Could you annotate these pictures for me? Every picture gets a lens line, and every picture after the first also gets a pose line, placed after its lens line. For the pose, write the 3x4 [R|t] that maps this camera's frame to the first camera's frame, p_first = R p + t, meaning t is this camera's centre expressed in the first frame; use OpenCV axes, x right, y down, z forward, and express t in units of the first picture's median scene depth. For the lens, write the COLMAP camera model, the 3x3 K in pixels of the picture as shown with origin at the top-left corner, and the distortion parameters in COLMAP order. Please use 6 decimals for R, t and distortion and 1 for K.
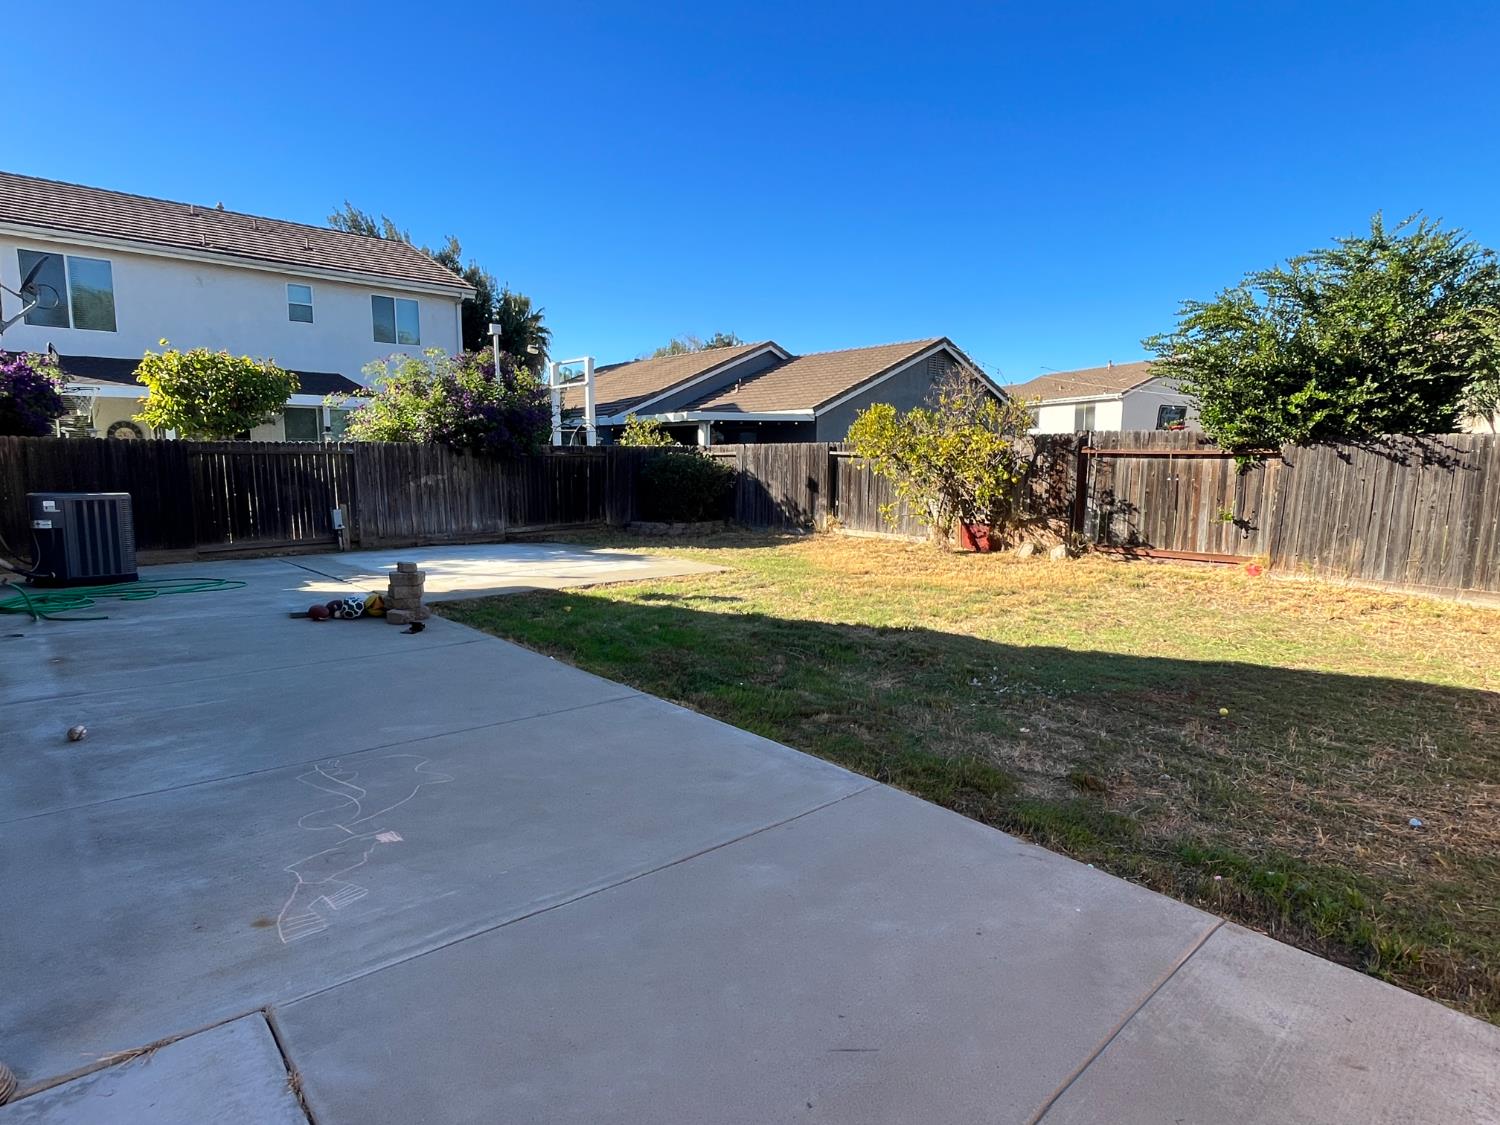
lens RADIAL K [[828.0, 0, 752.6], [0, 828.0, 571.3], [0, 0, 1]] dist [-0.004382, -0.001520]
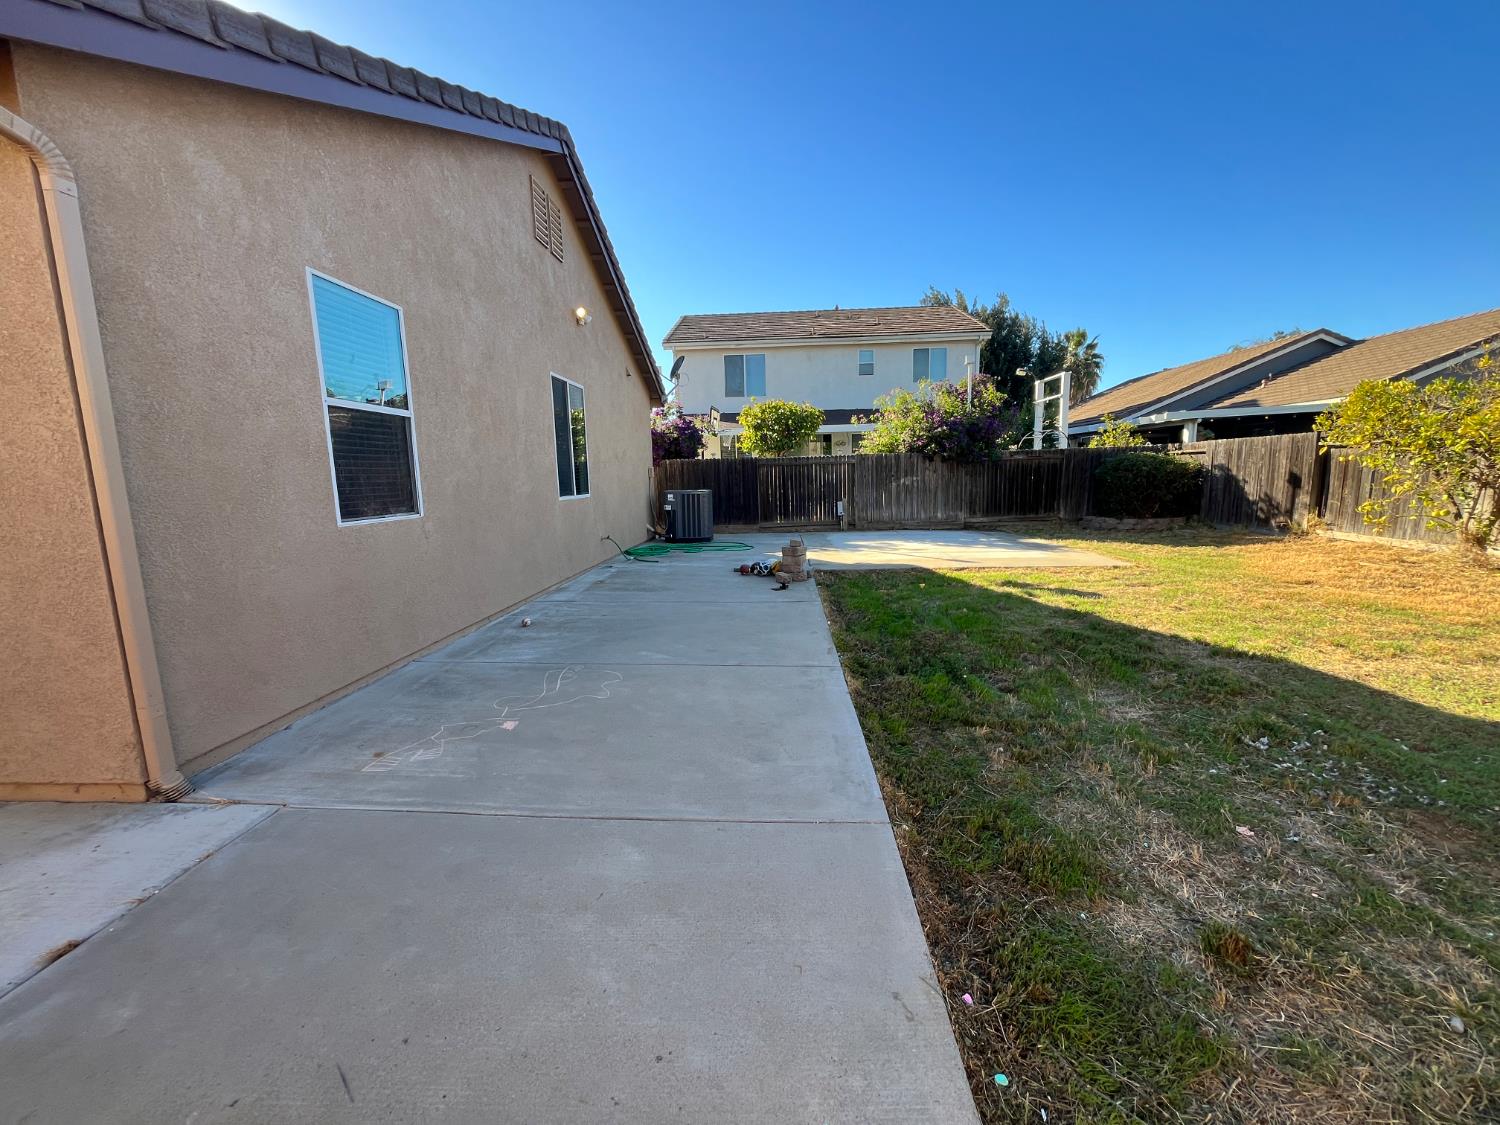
lens RADIAL K [[603.2, 0, 750.8], [0, 603.2, 563.2], [0, 0, 1]] dist [-0.002006, -0.000633]
pose [[0.705914, 0.082212, -0.703510, 0.152224], [-0.066437, 0.996547, 0.049793, -0.010013], [0.705175, 0.011589, 0.708939, 0.148076]]
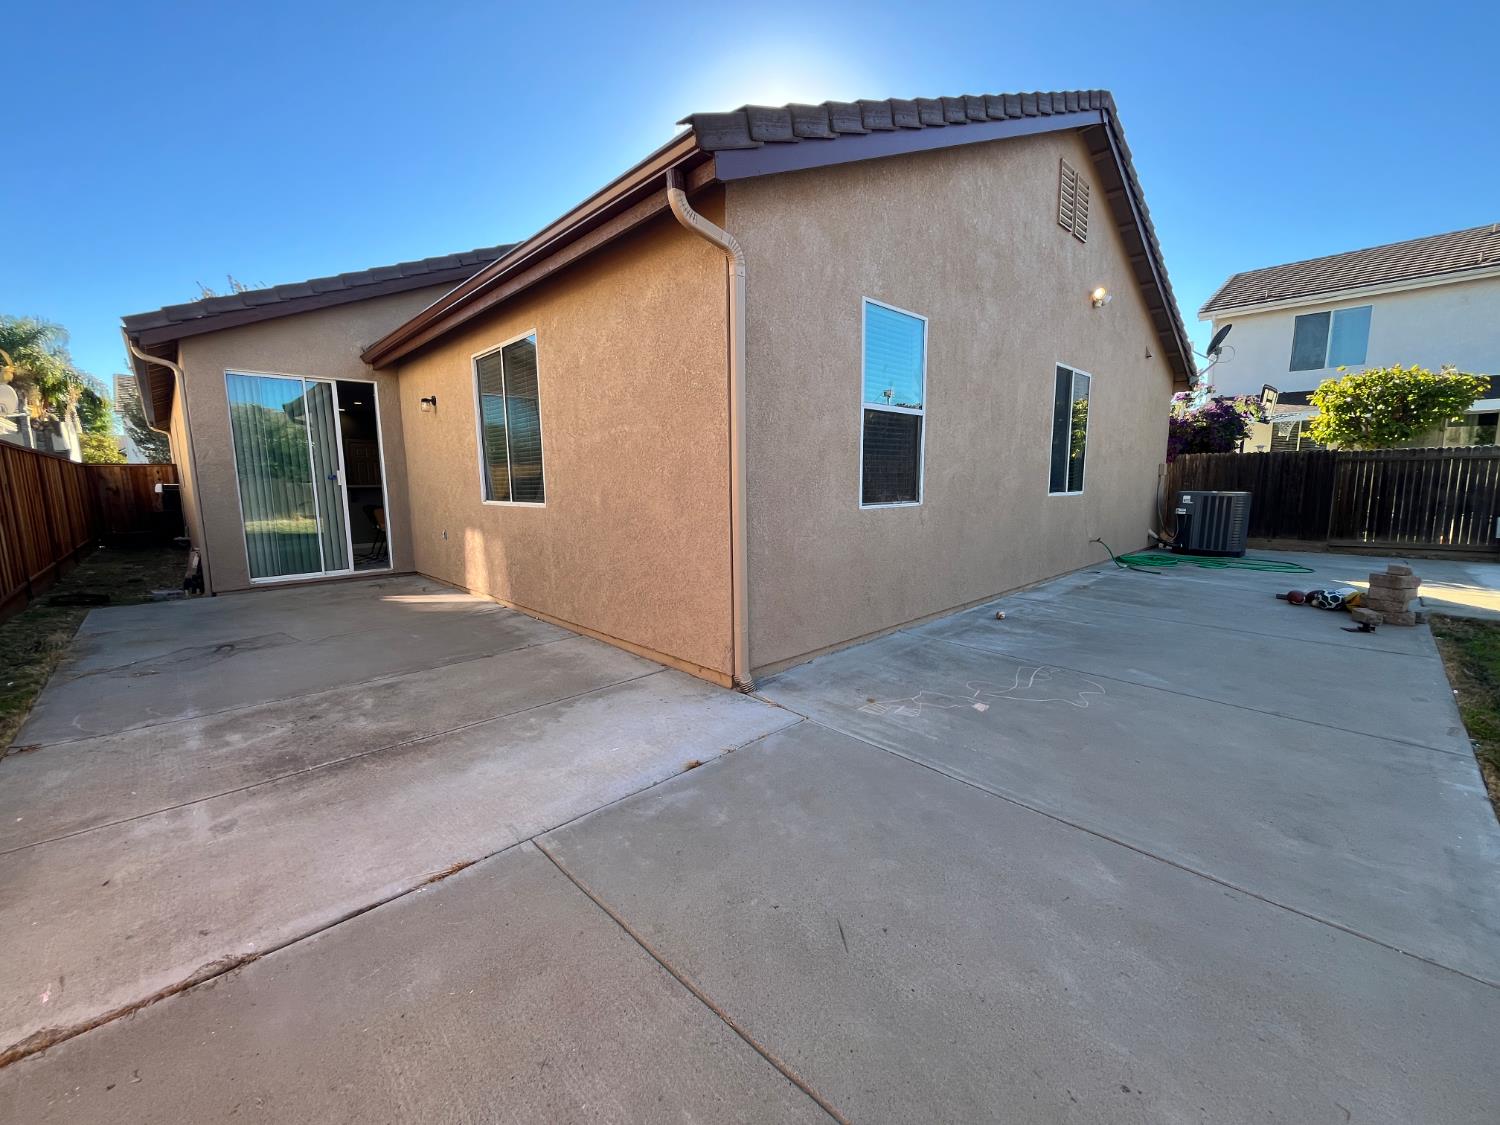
lens RADIAL K [[603.2, 0, 750.8], [0, 603.2, 563.2], [0, 0, 1]] dist [-0.002006, -0.000633]
pose [[0.034751, 0.133209, -0.990478, 0.157864], [-0.123359, 0.984070, 0.128019, -0.005685], [0.991753, 0.117735, 0.050630, 0.135381]]
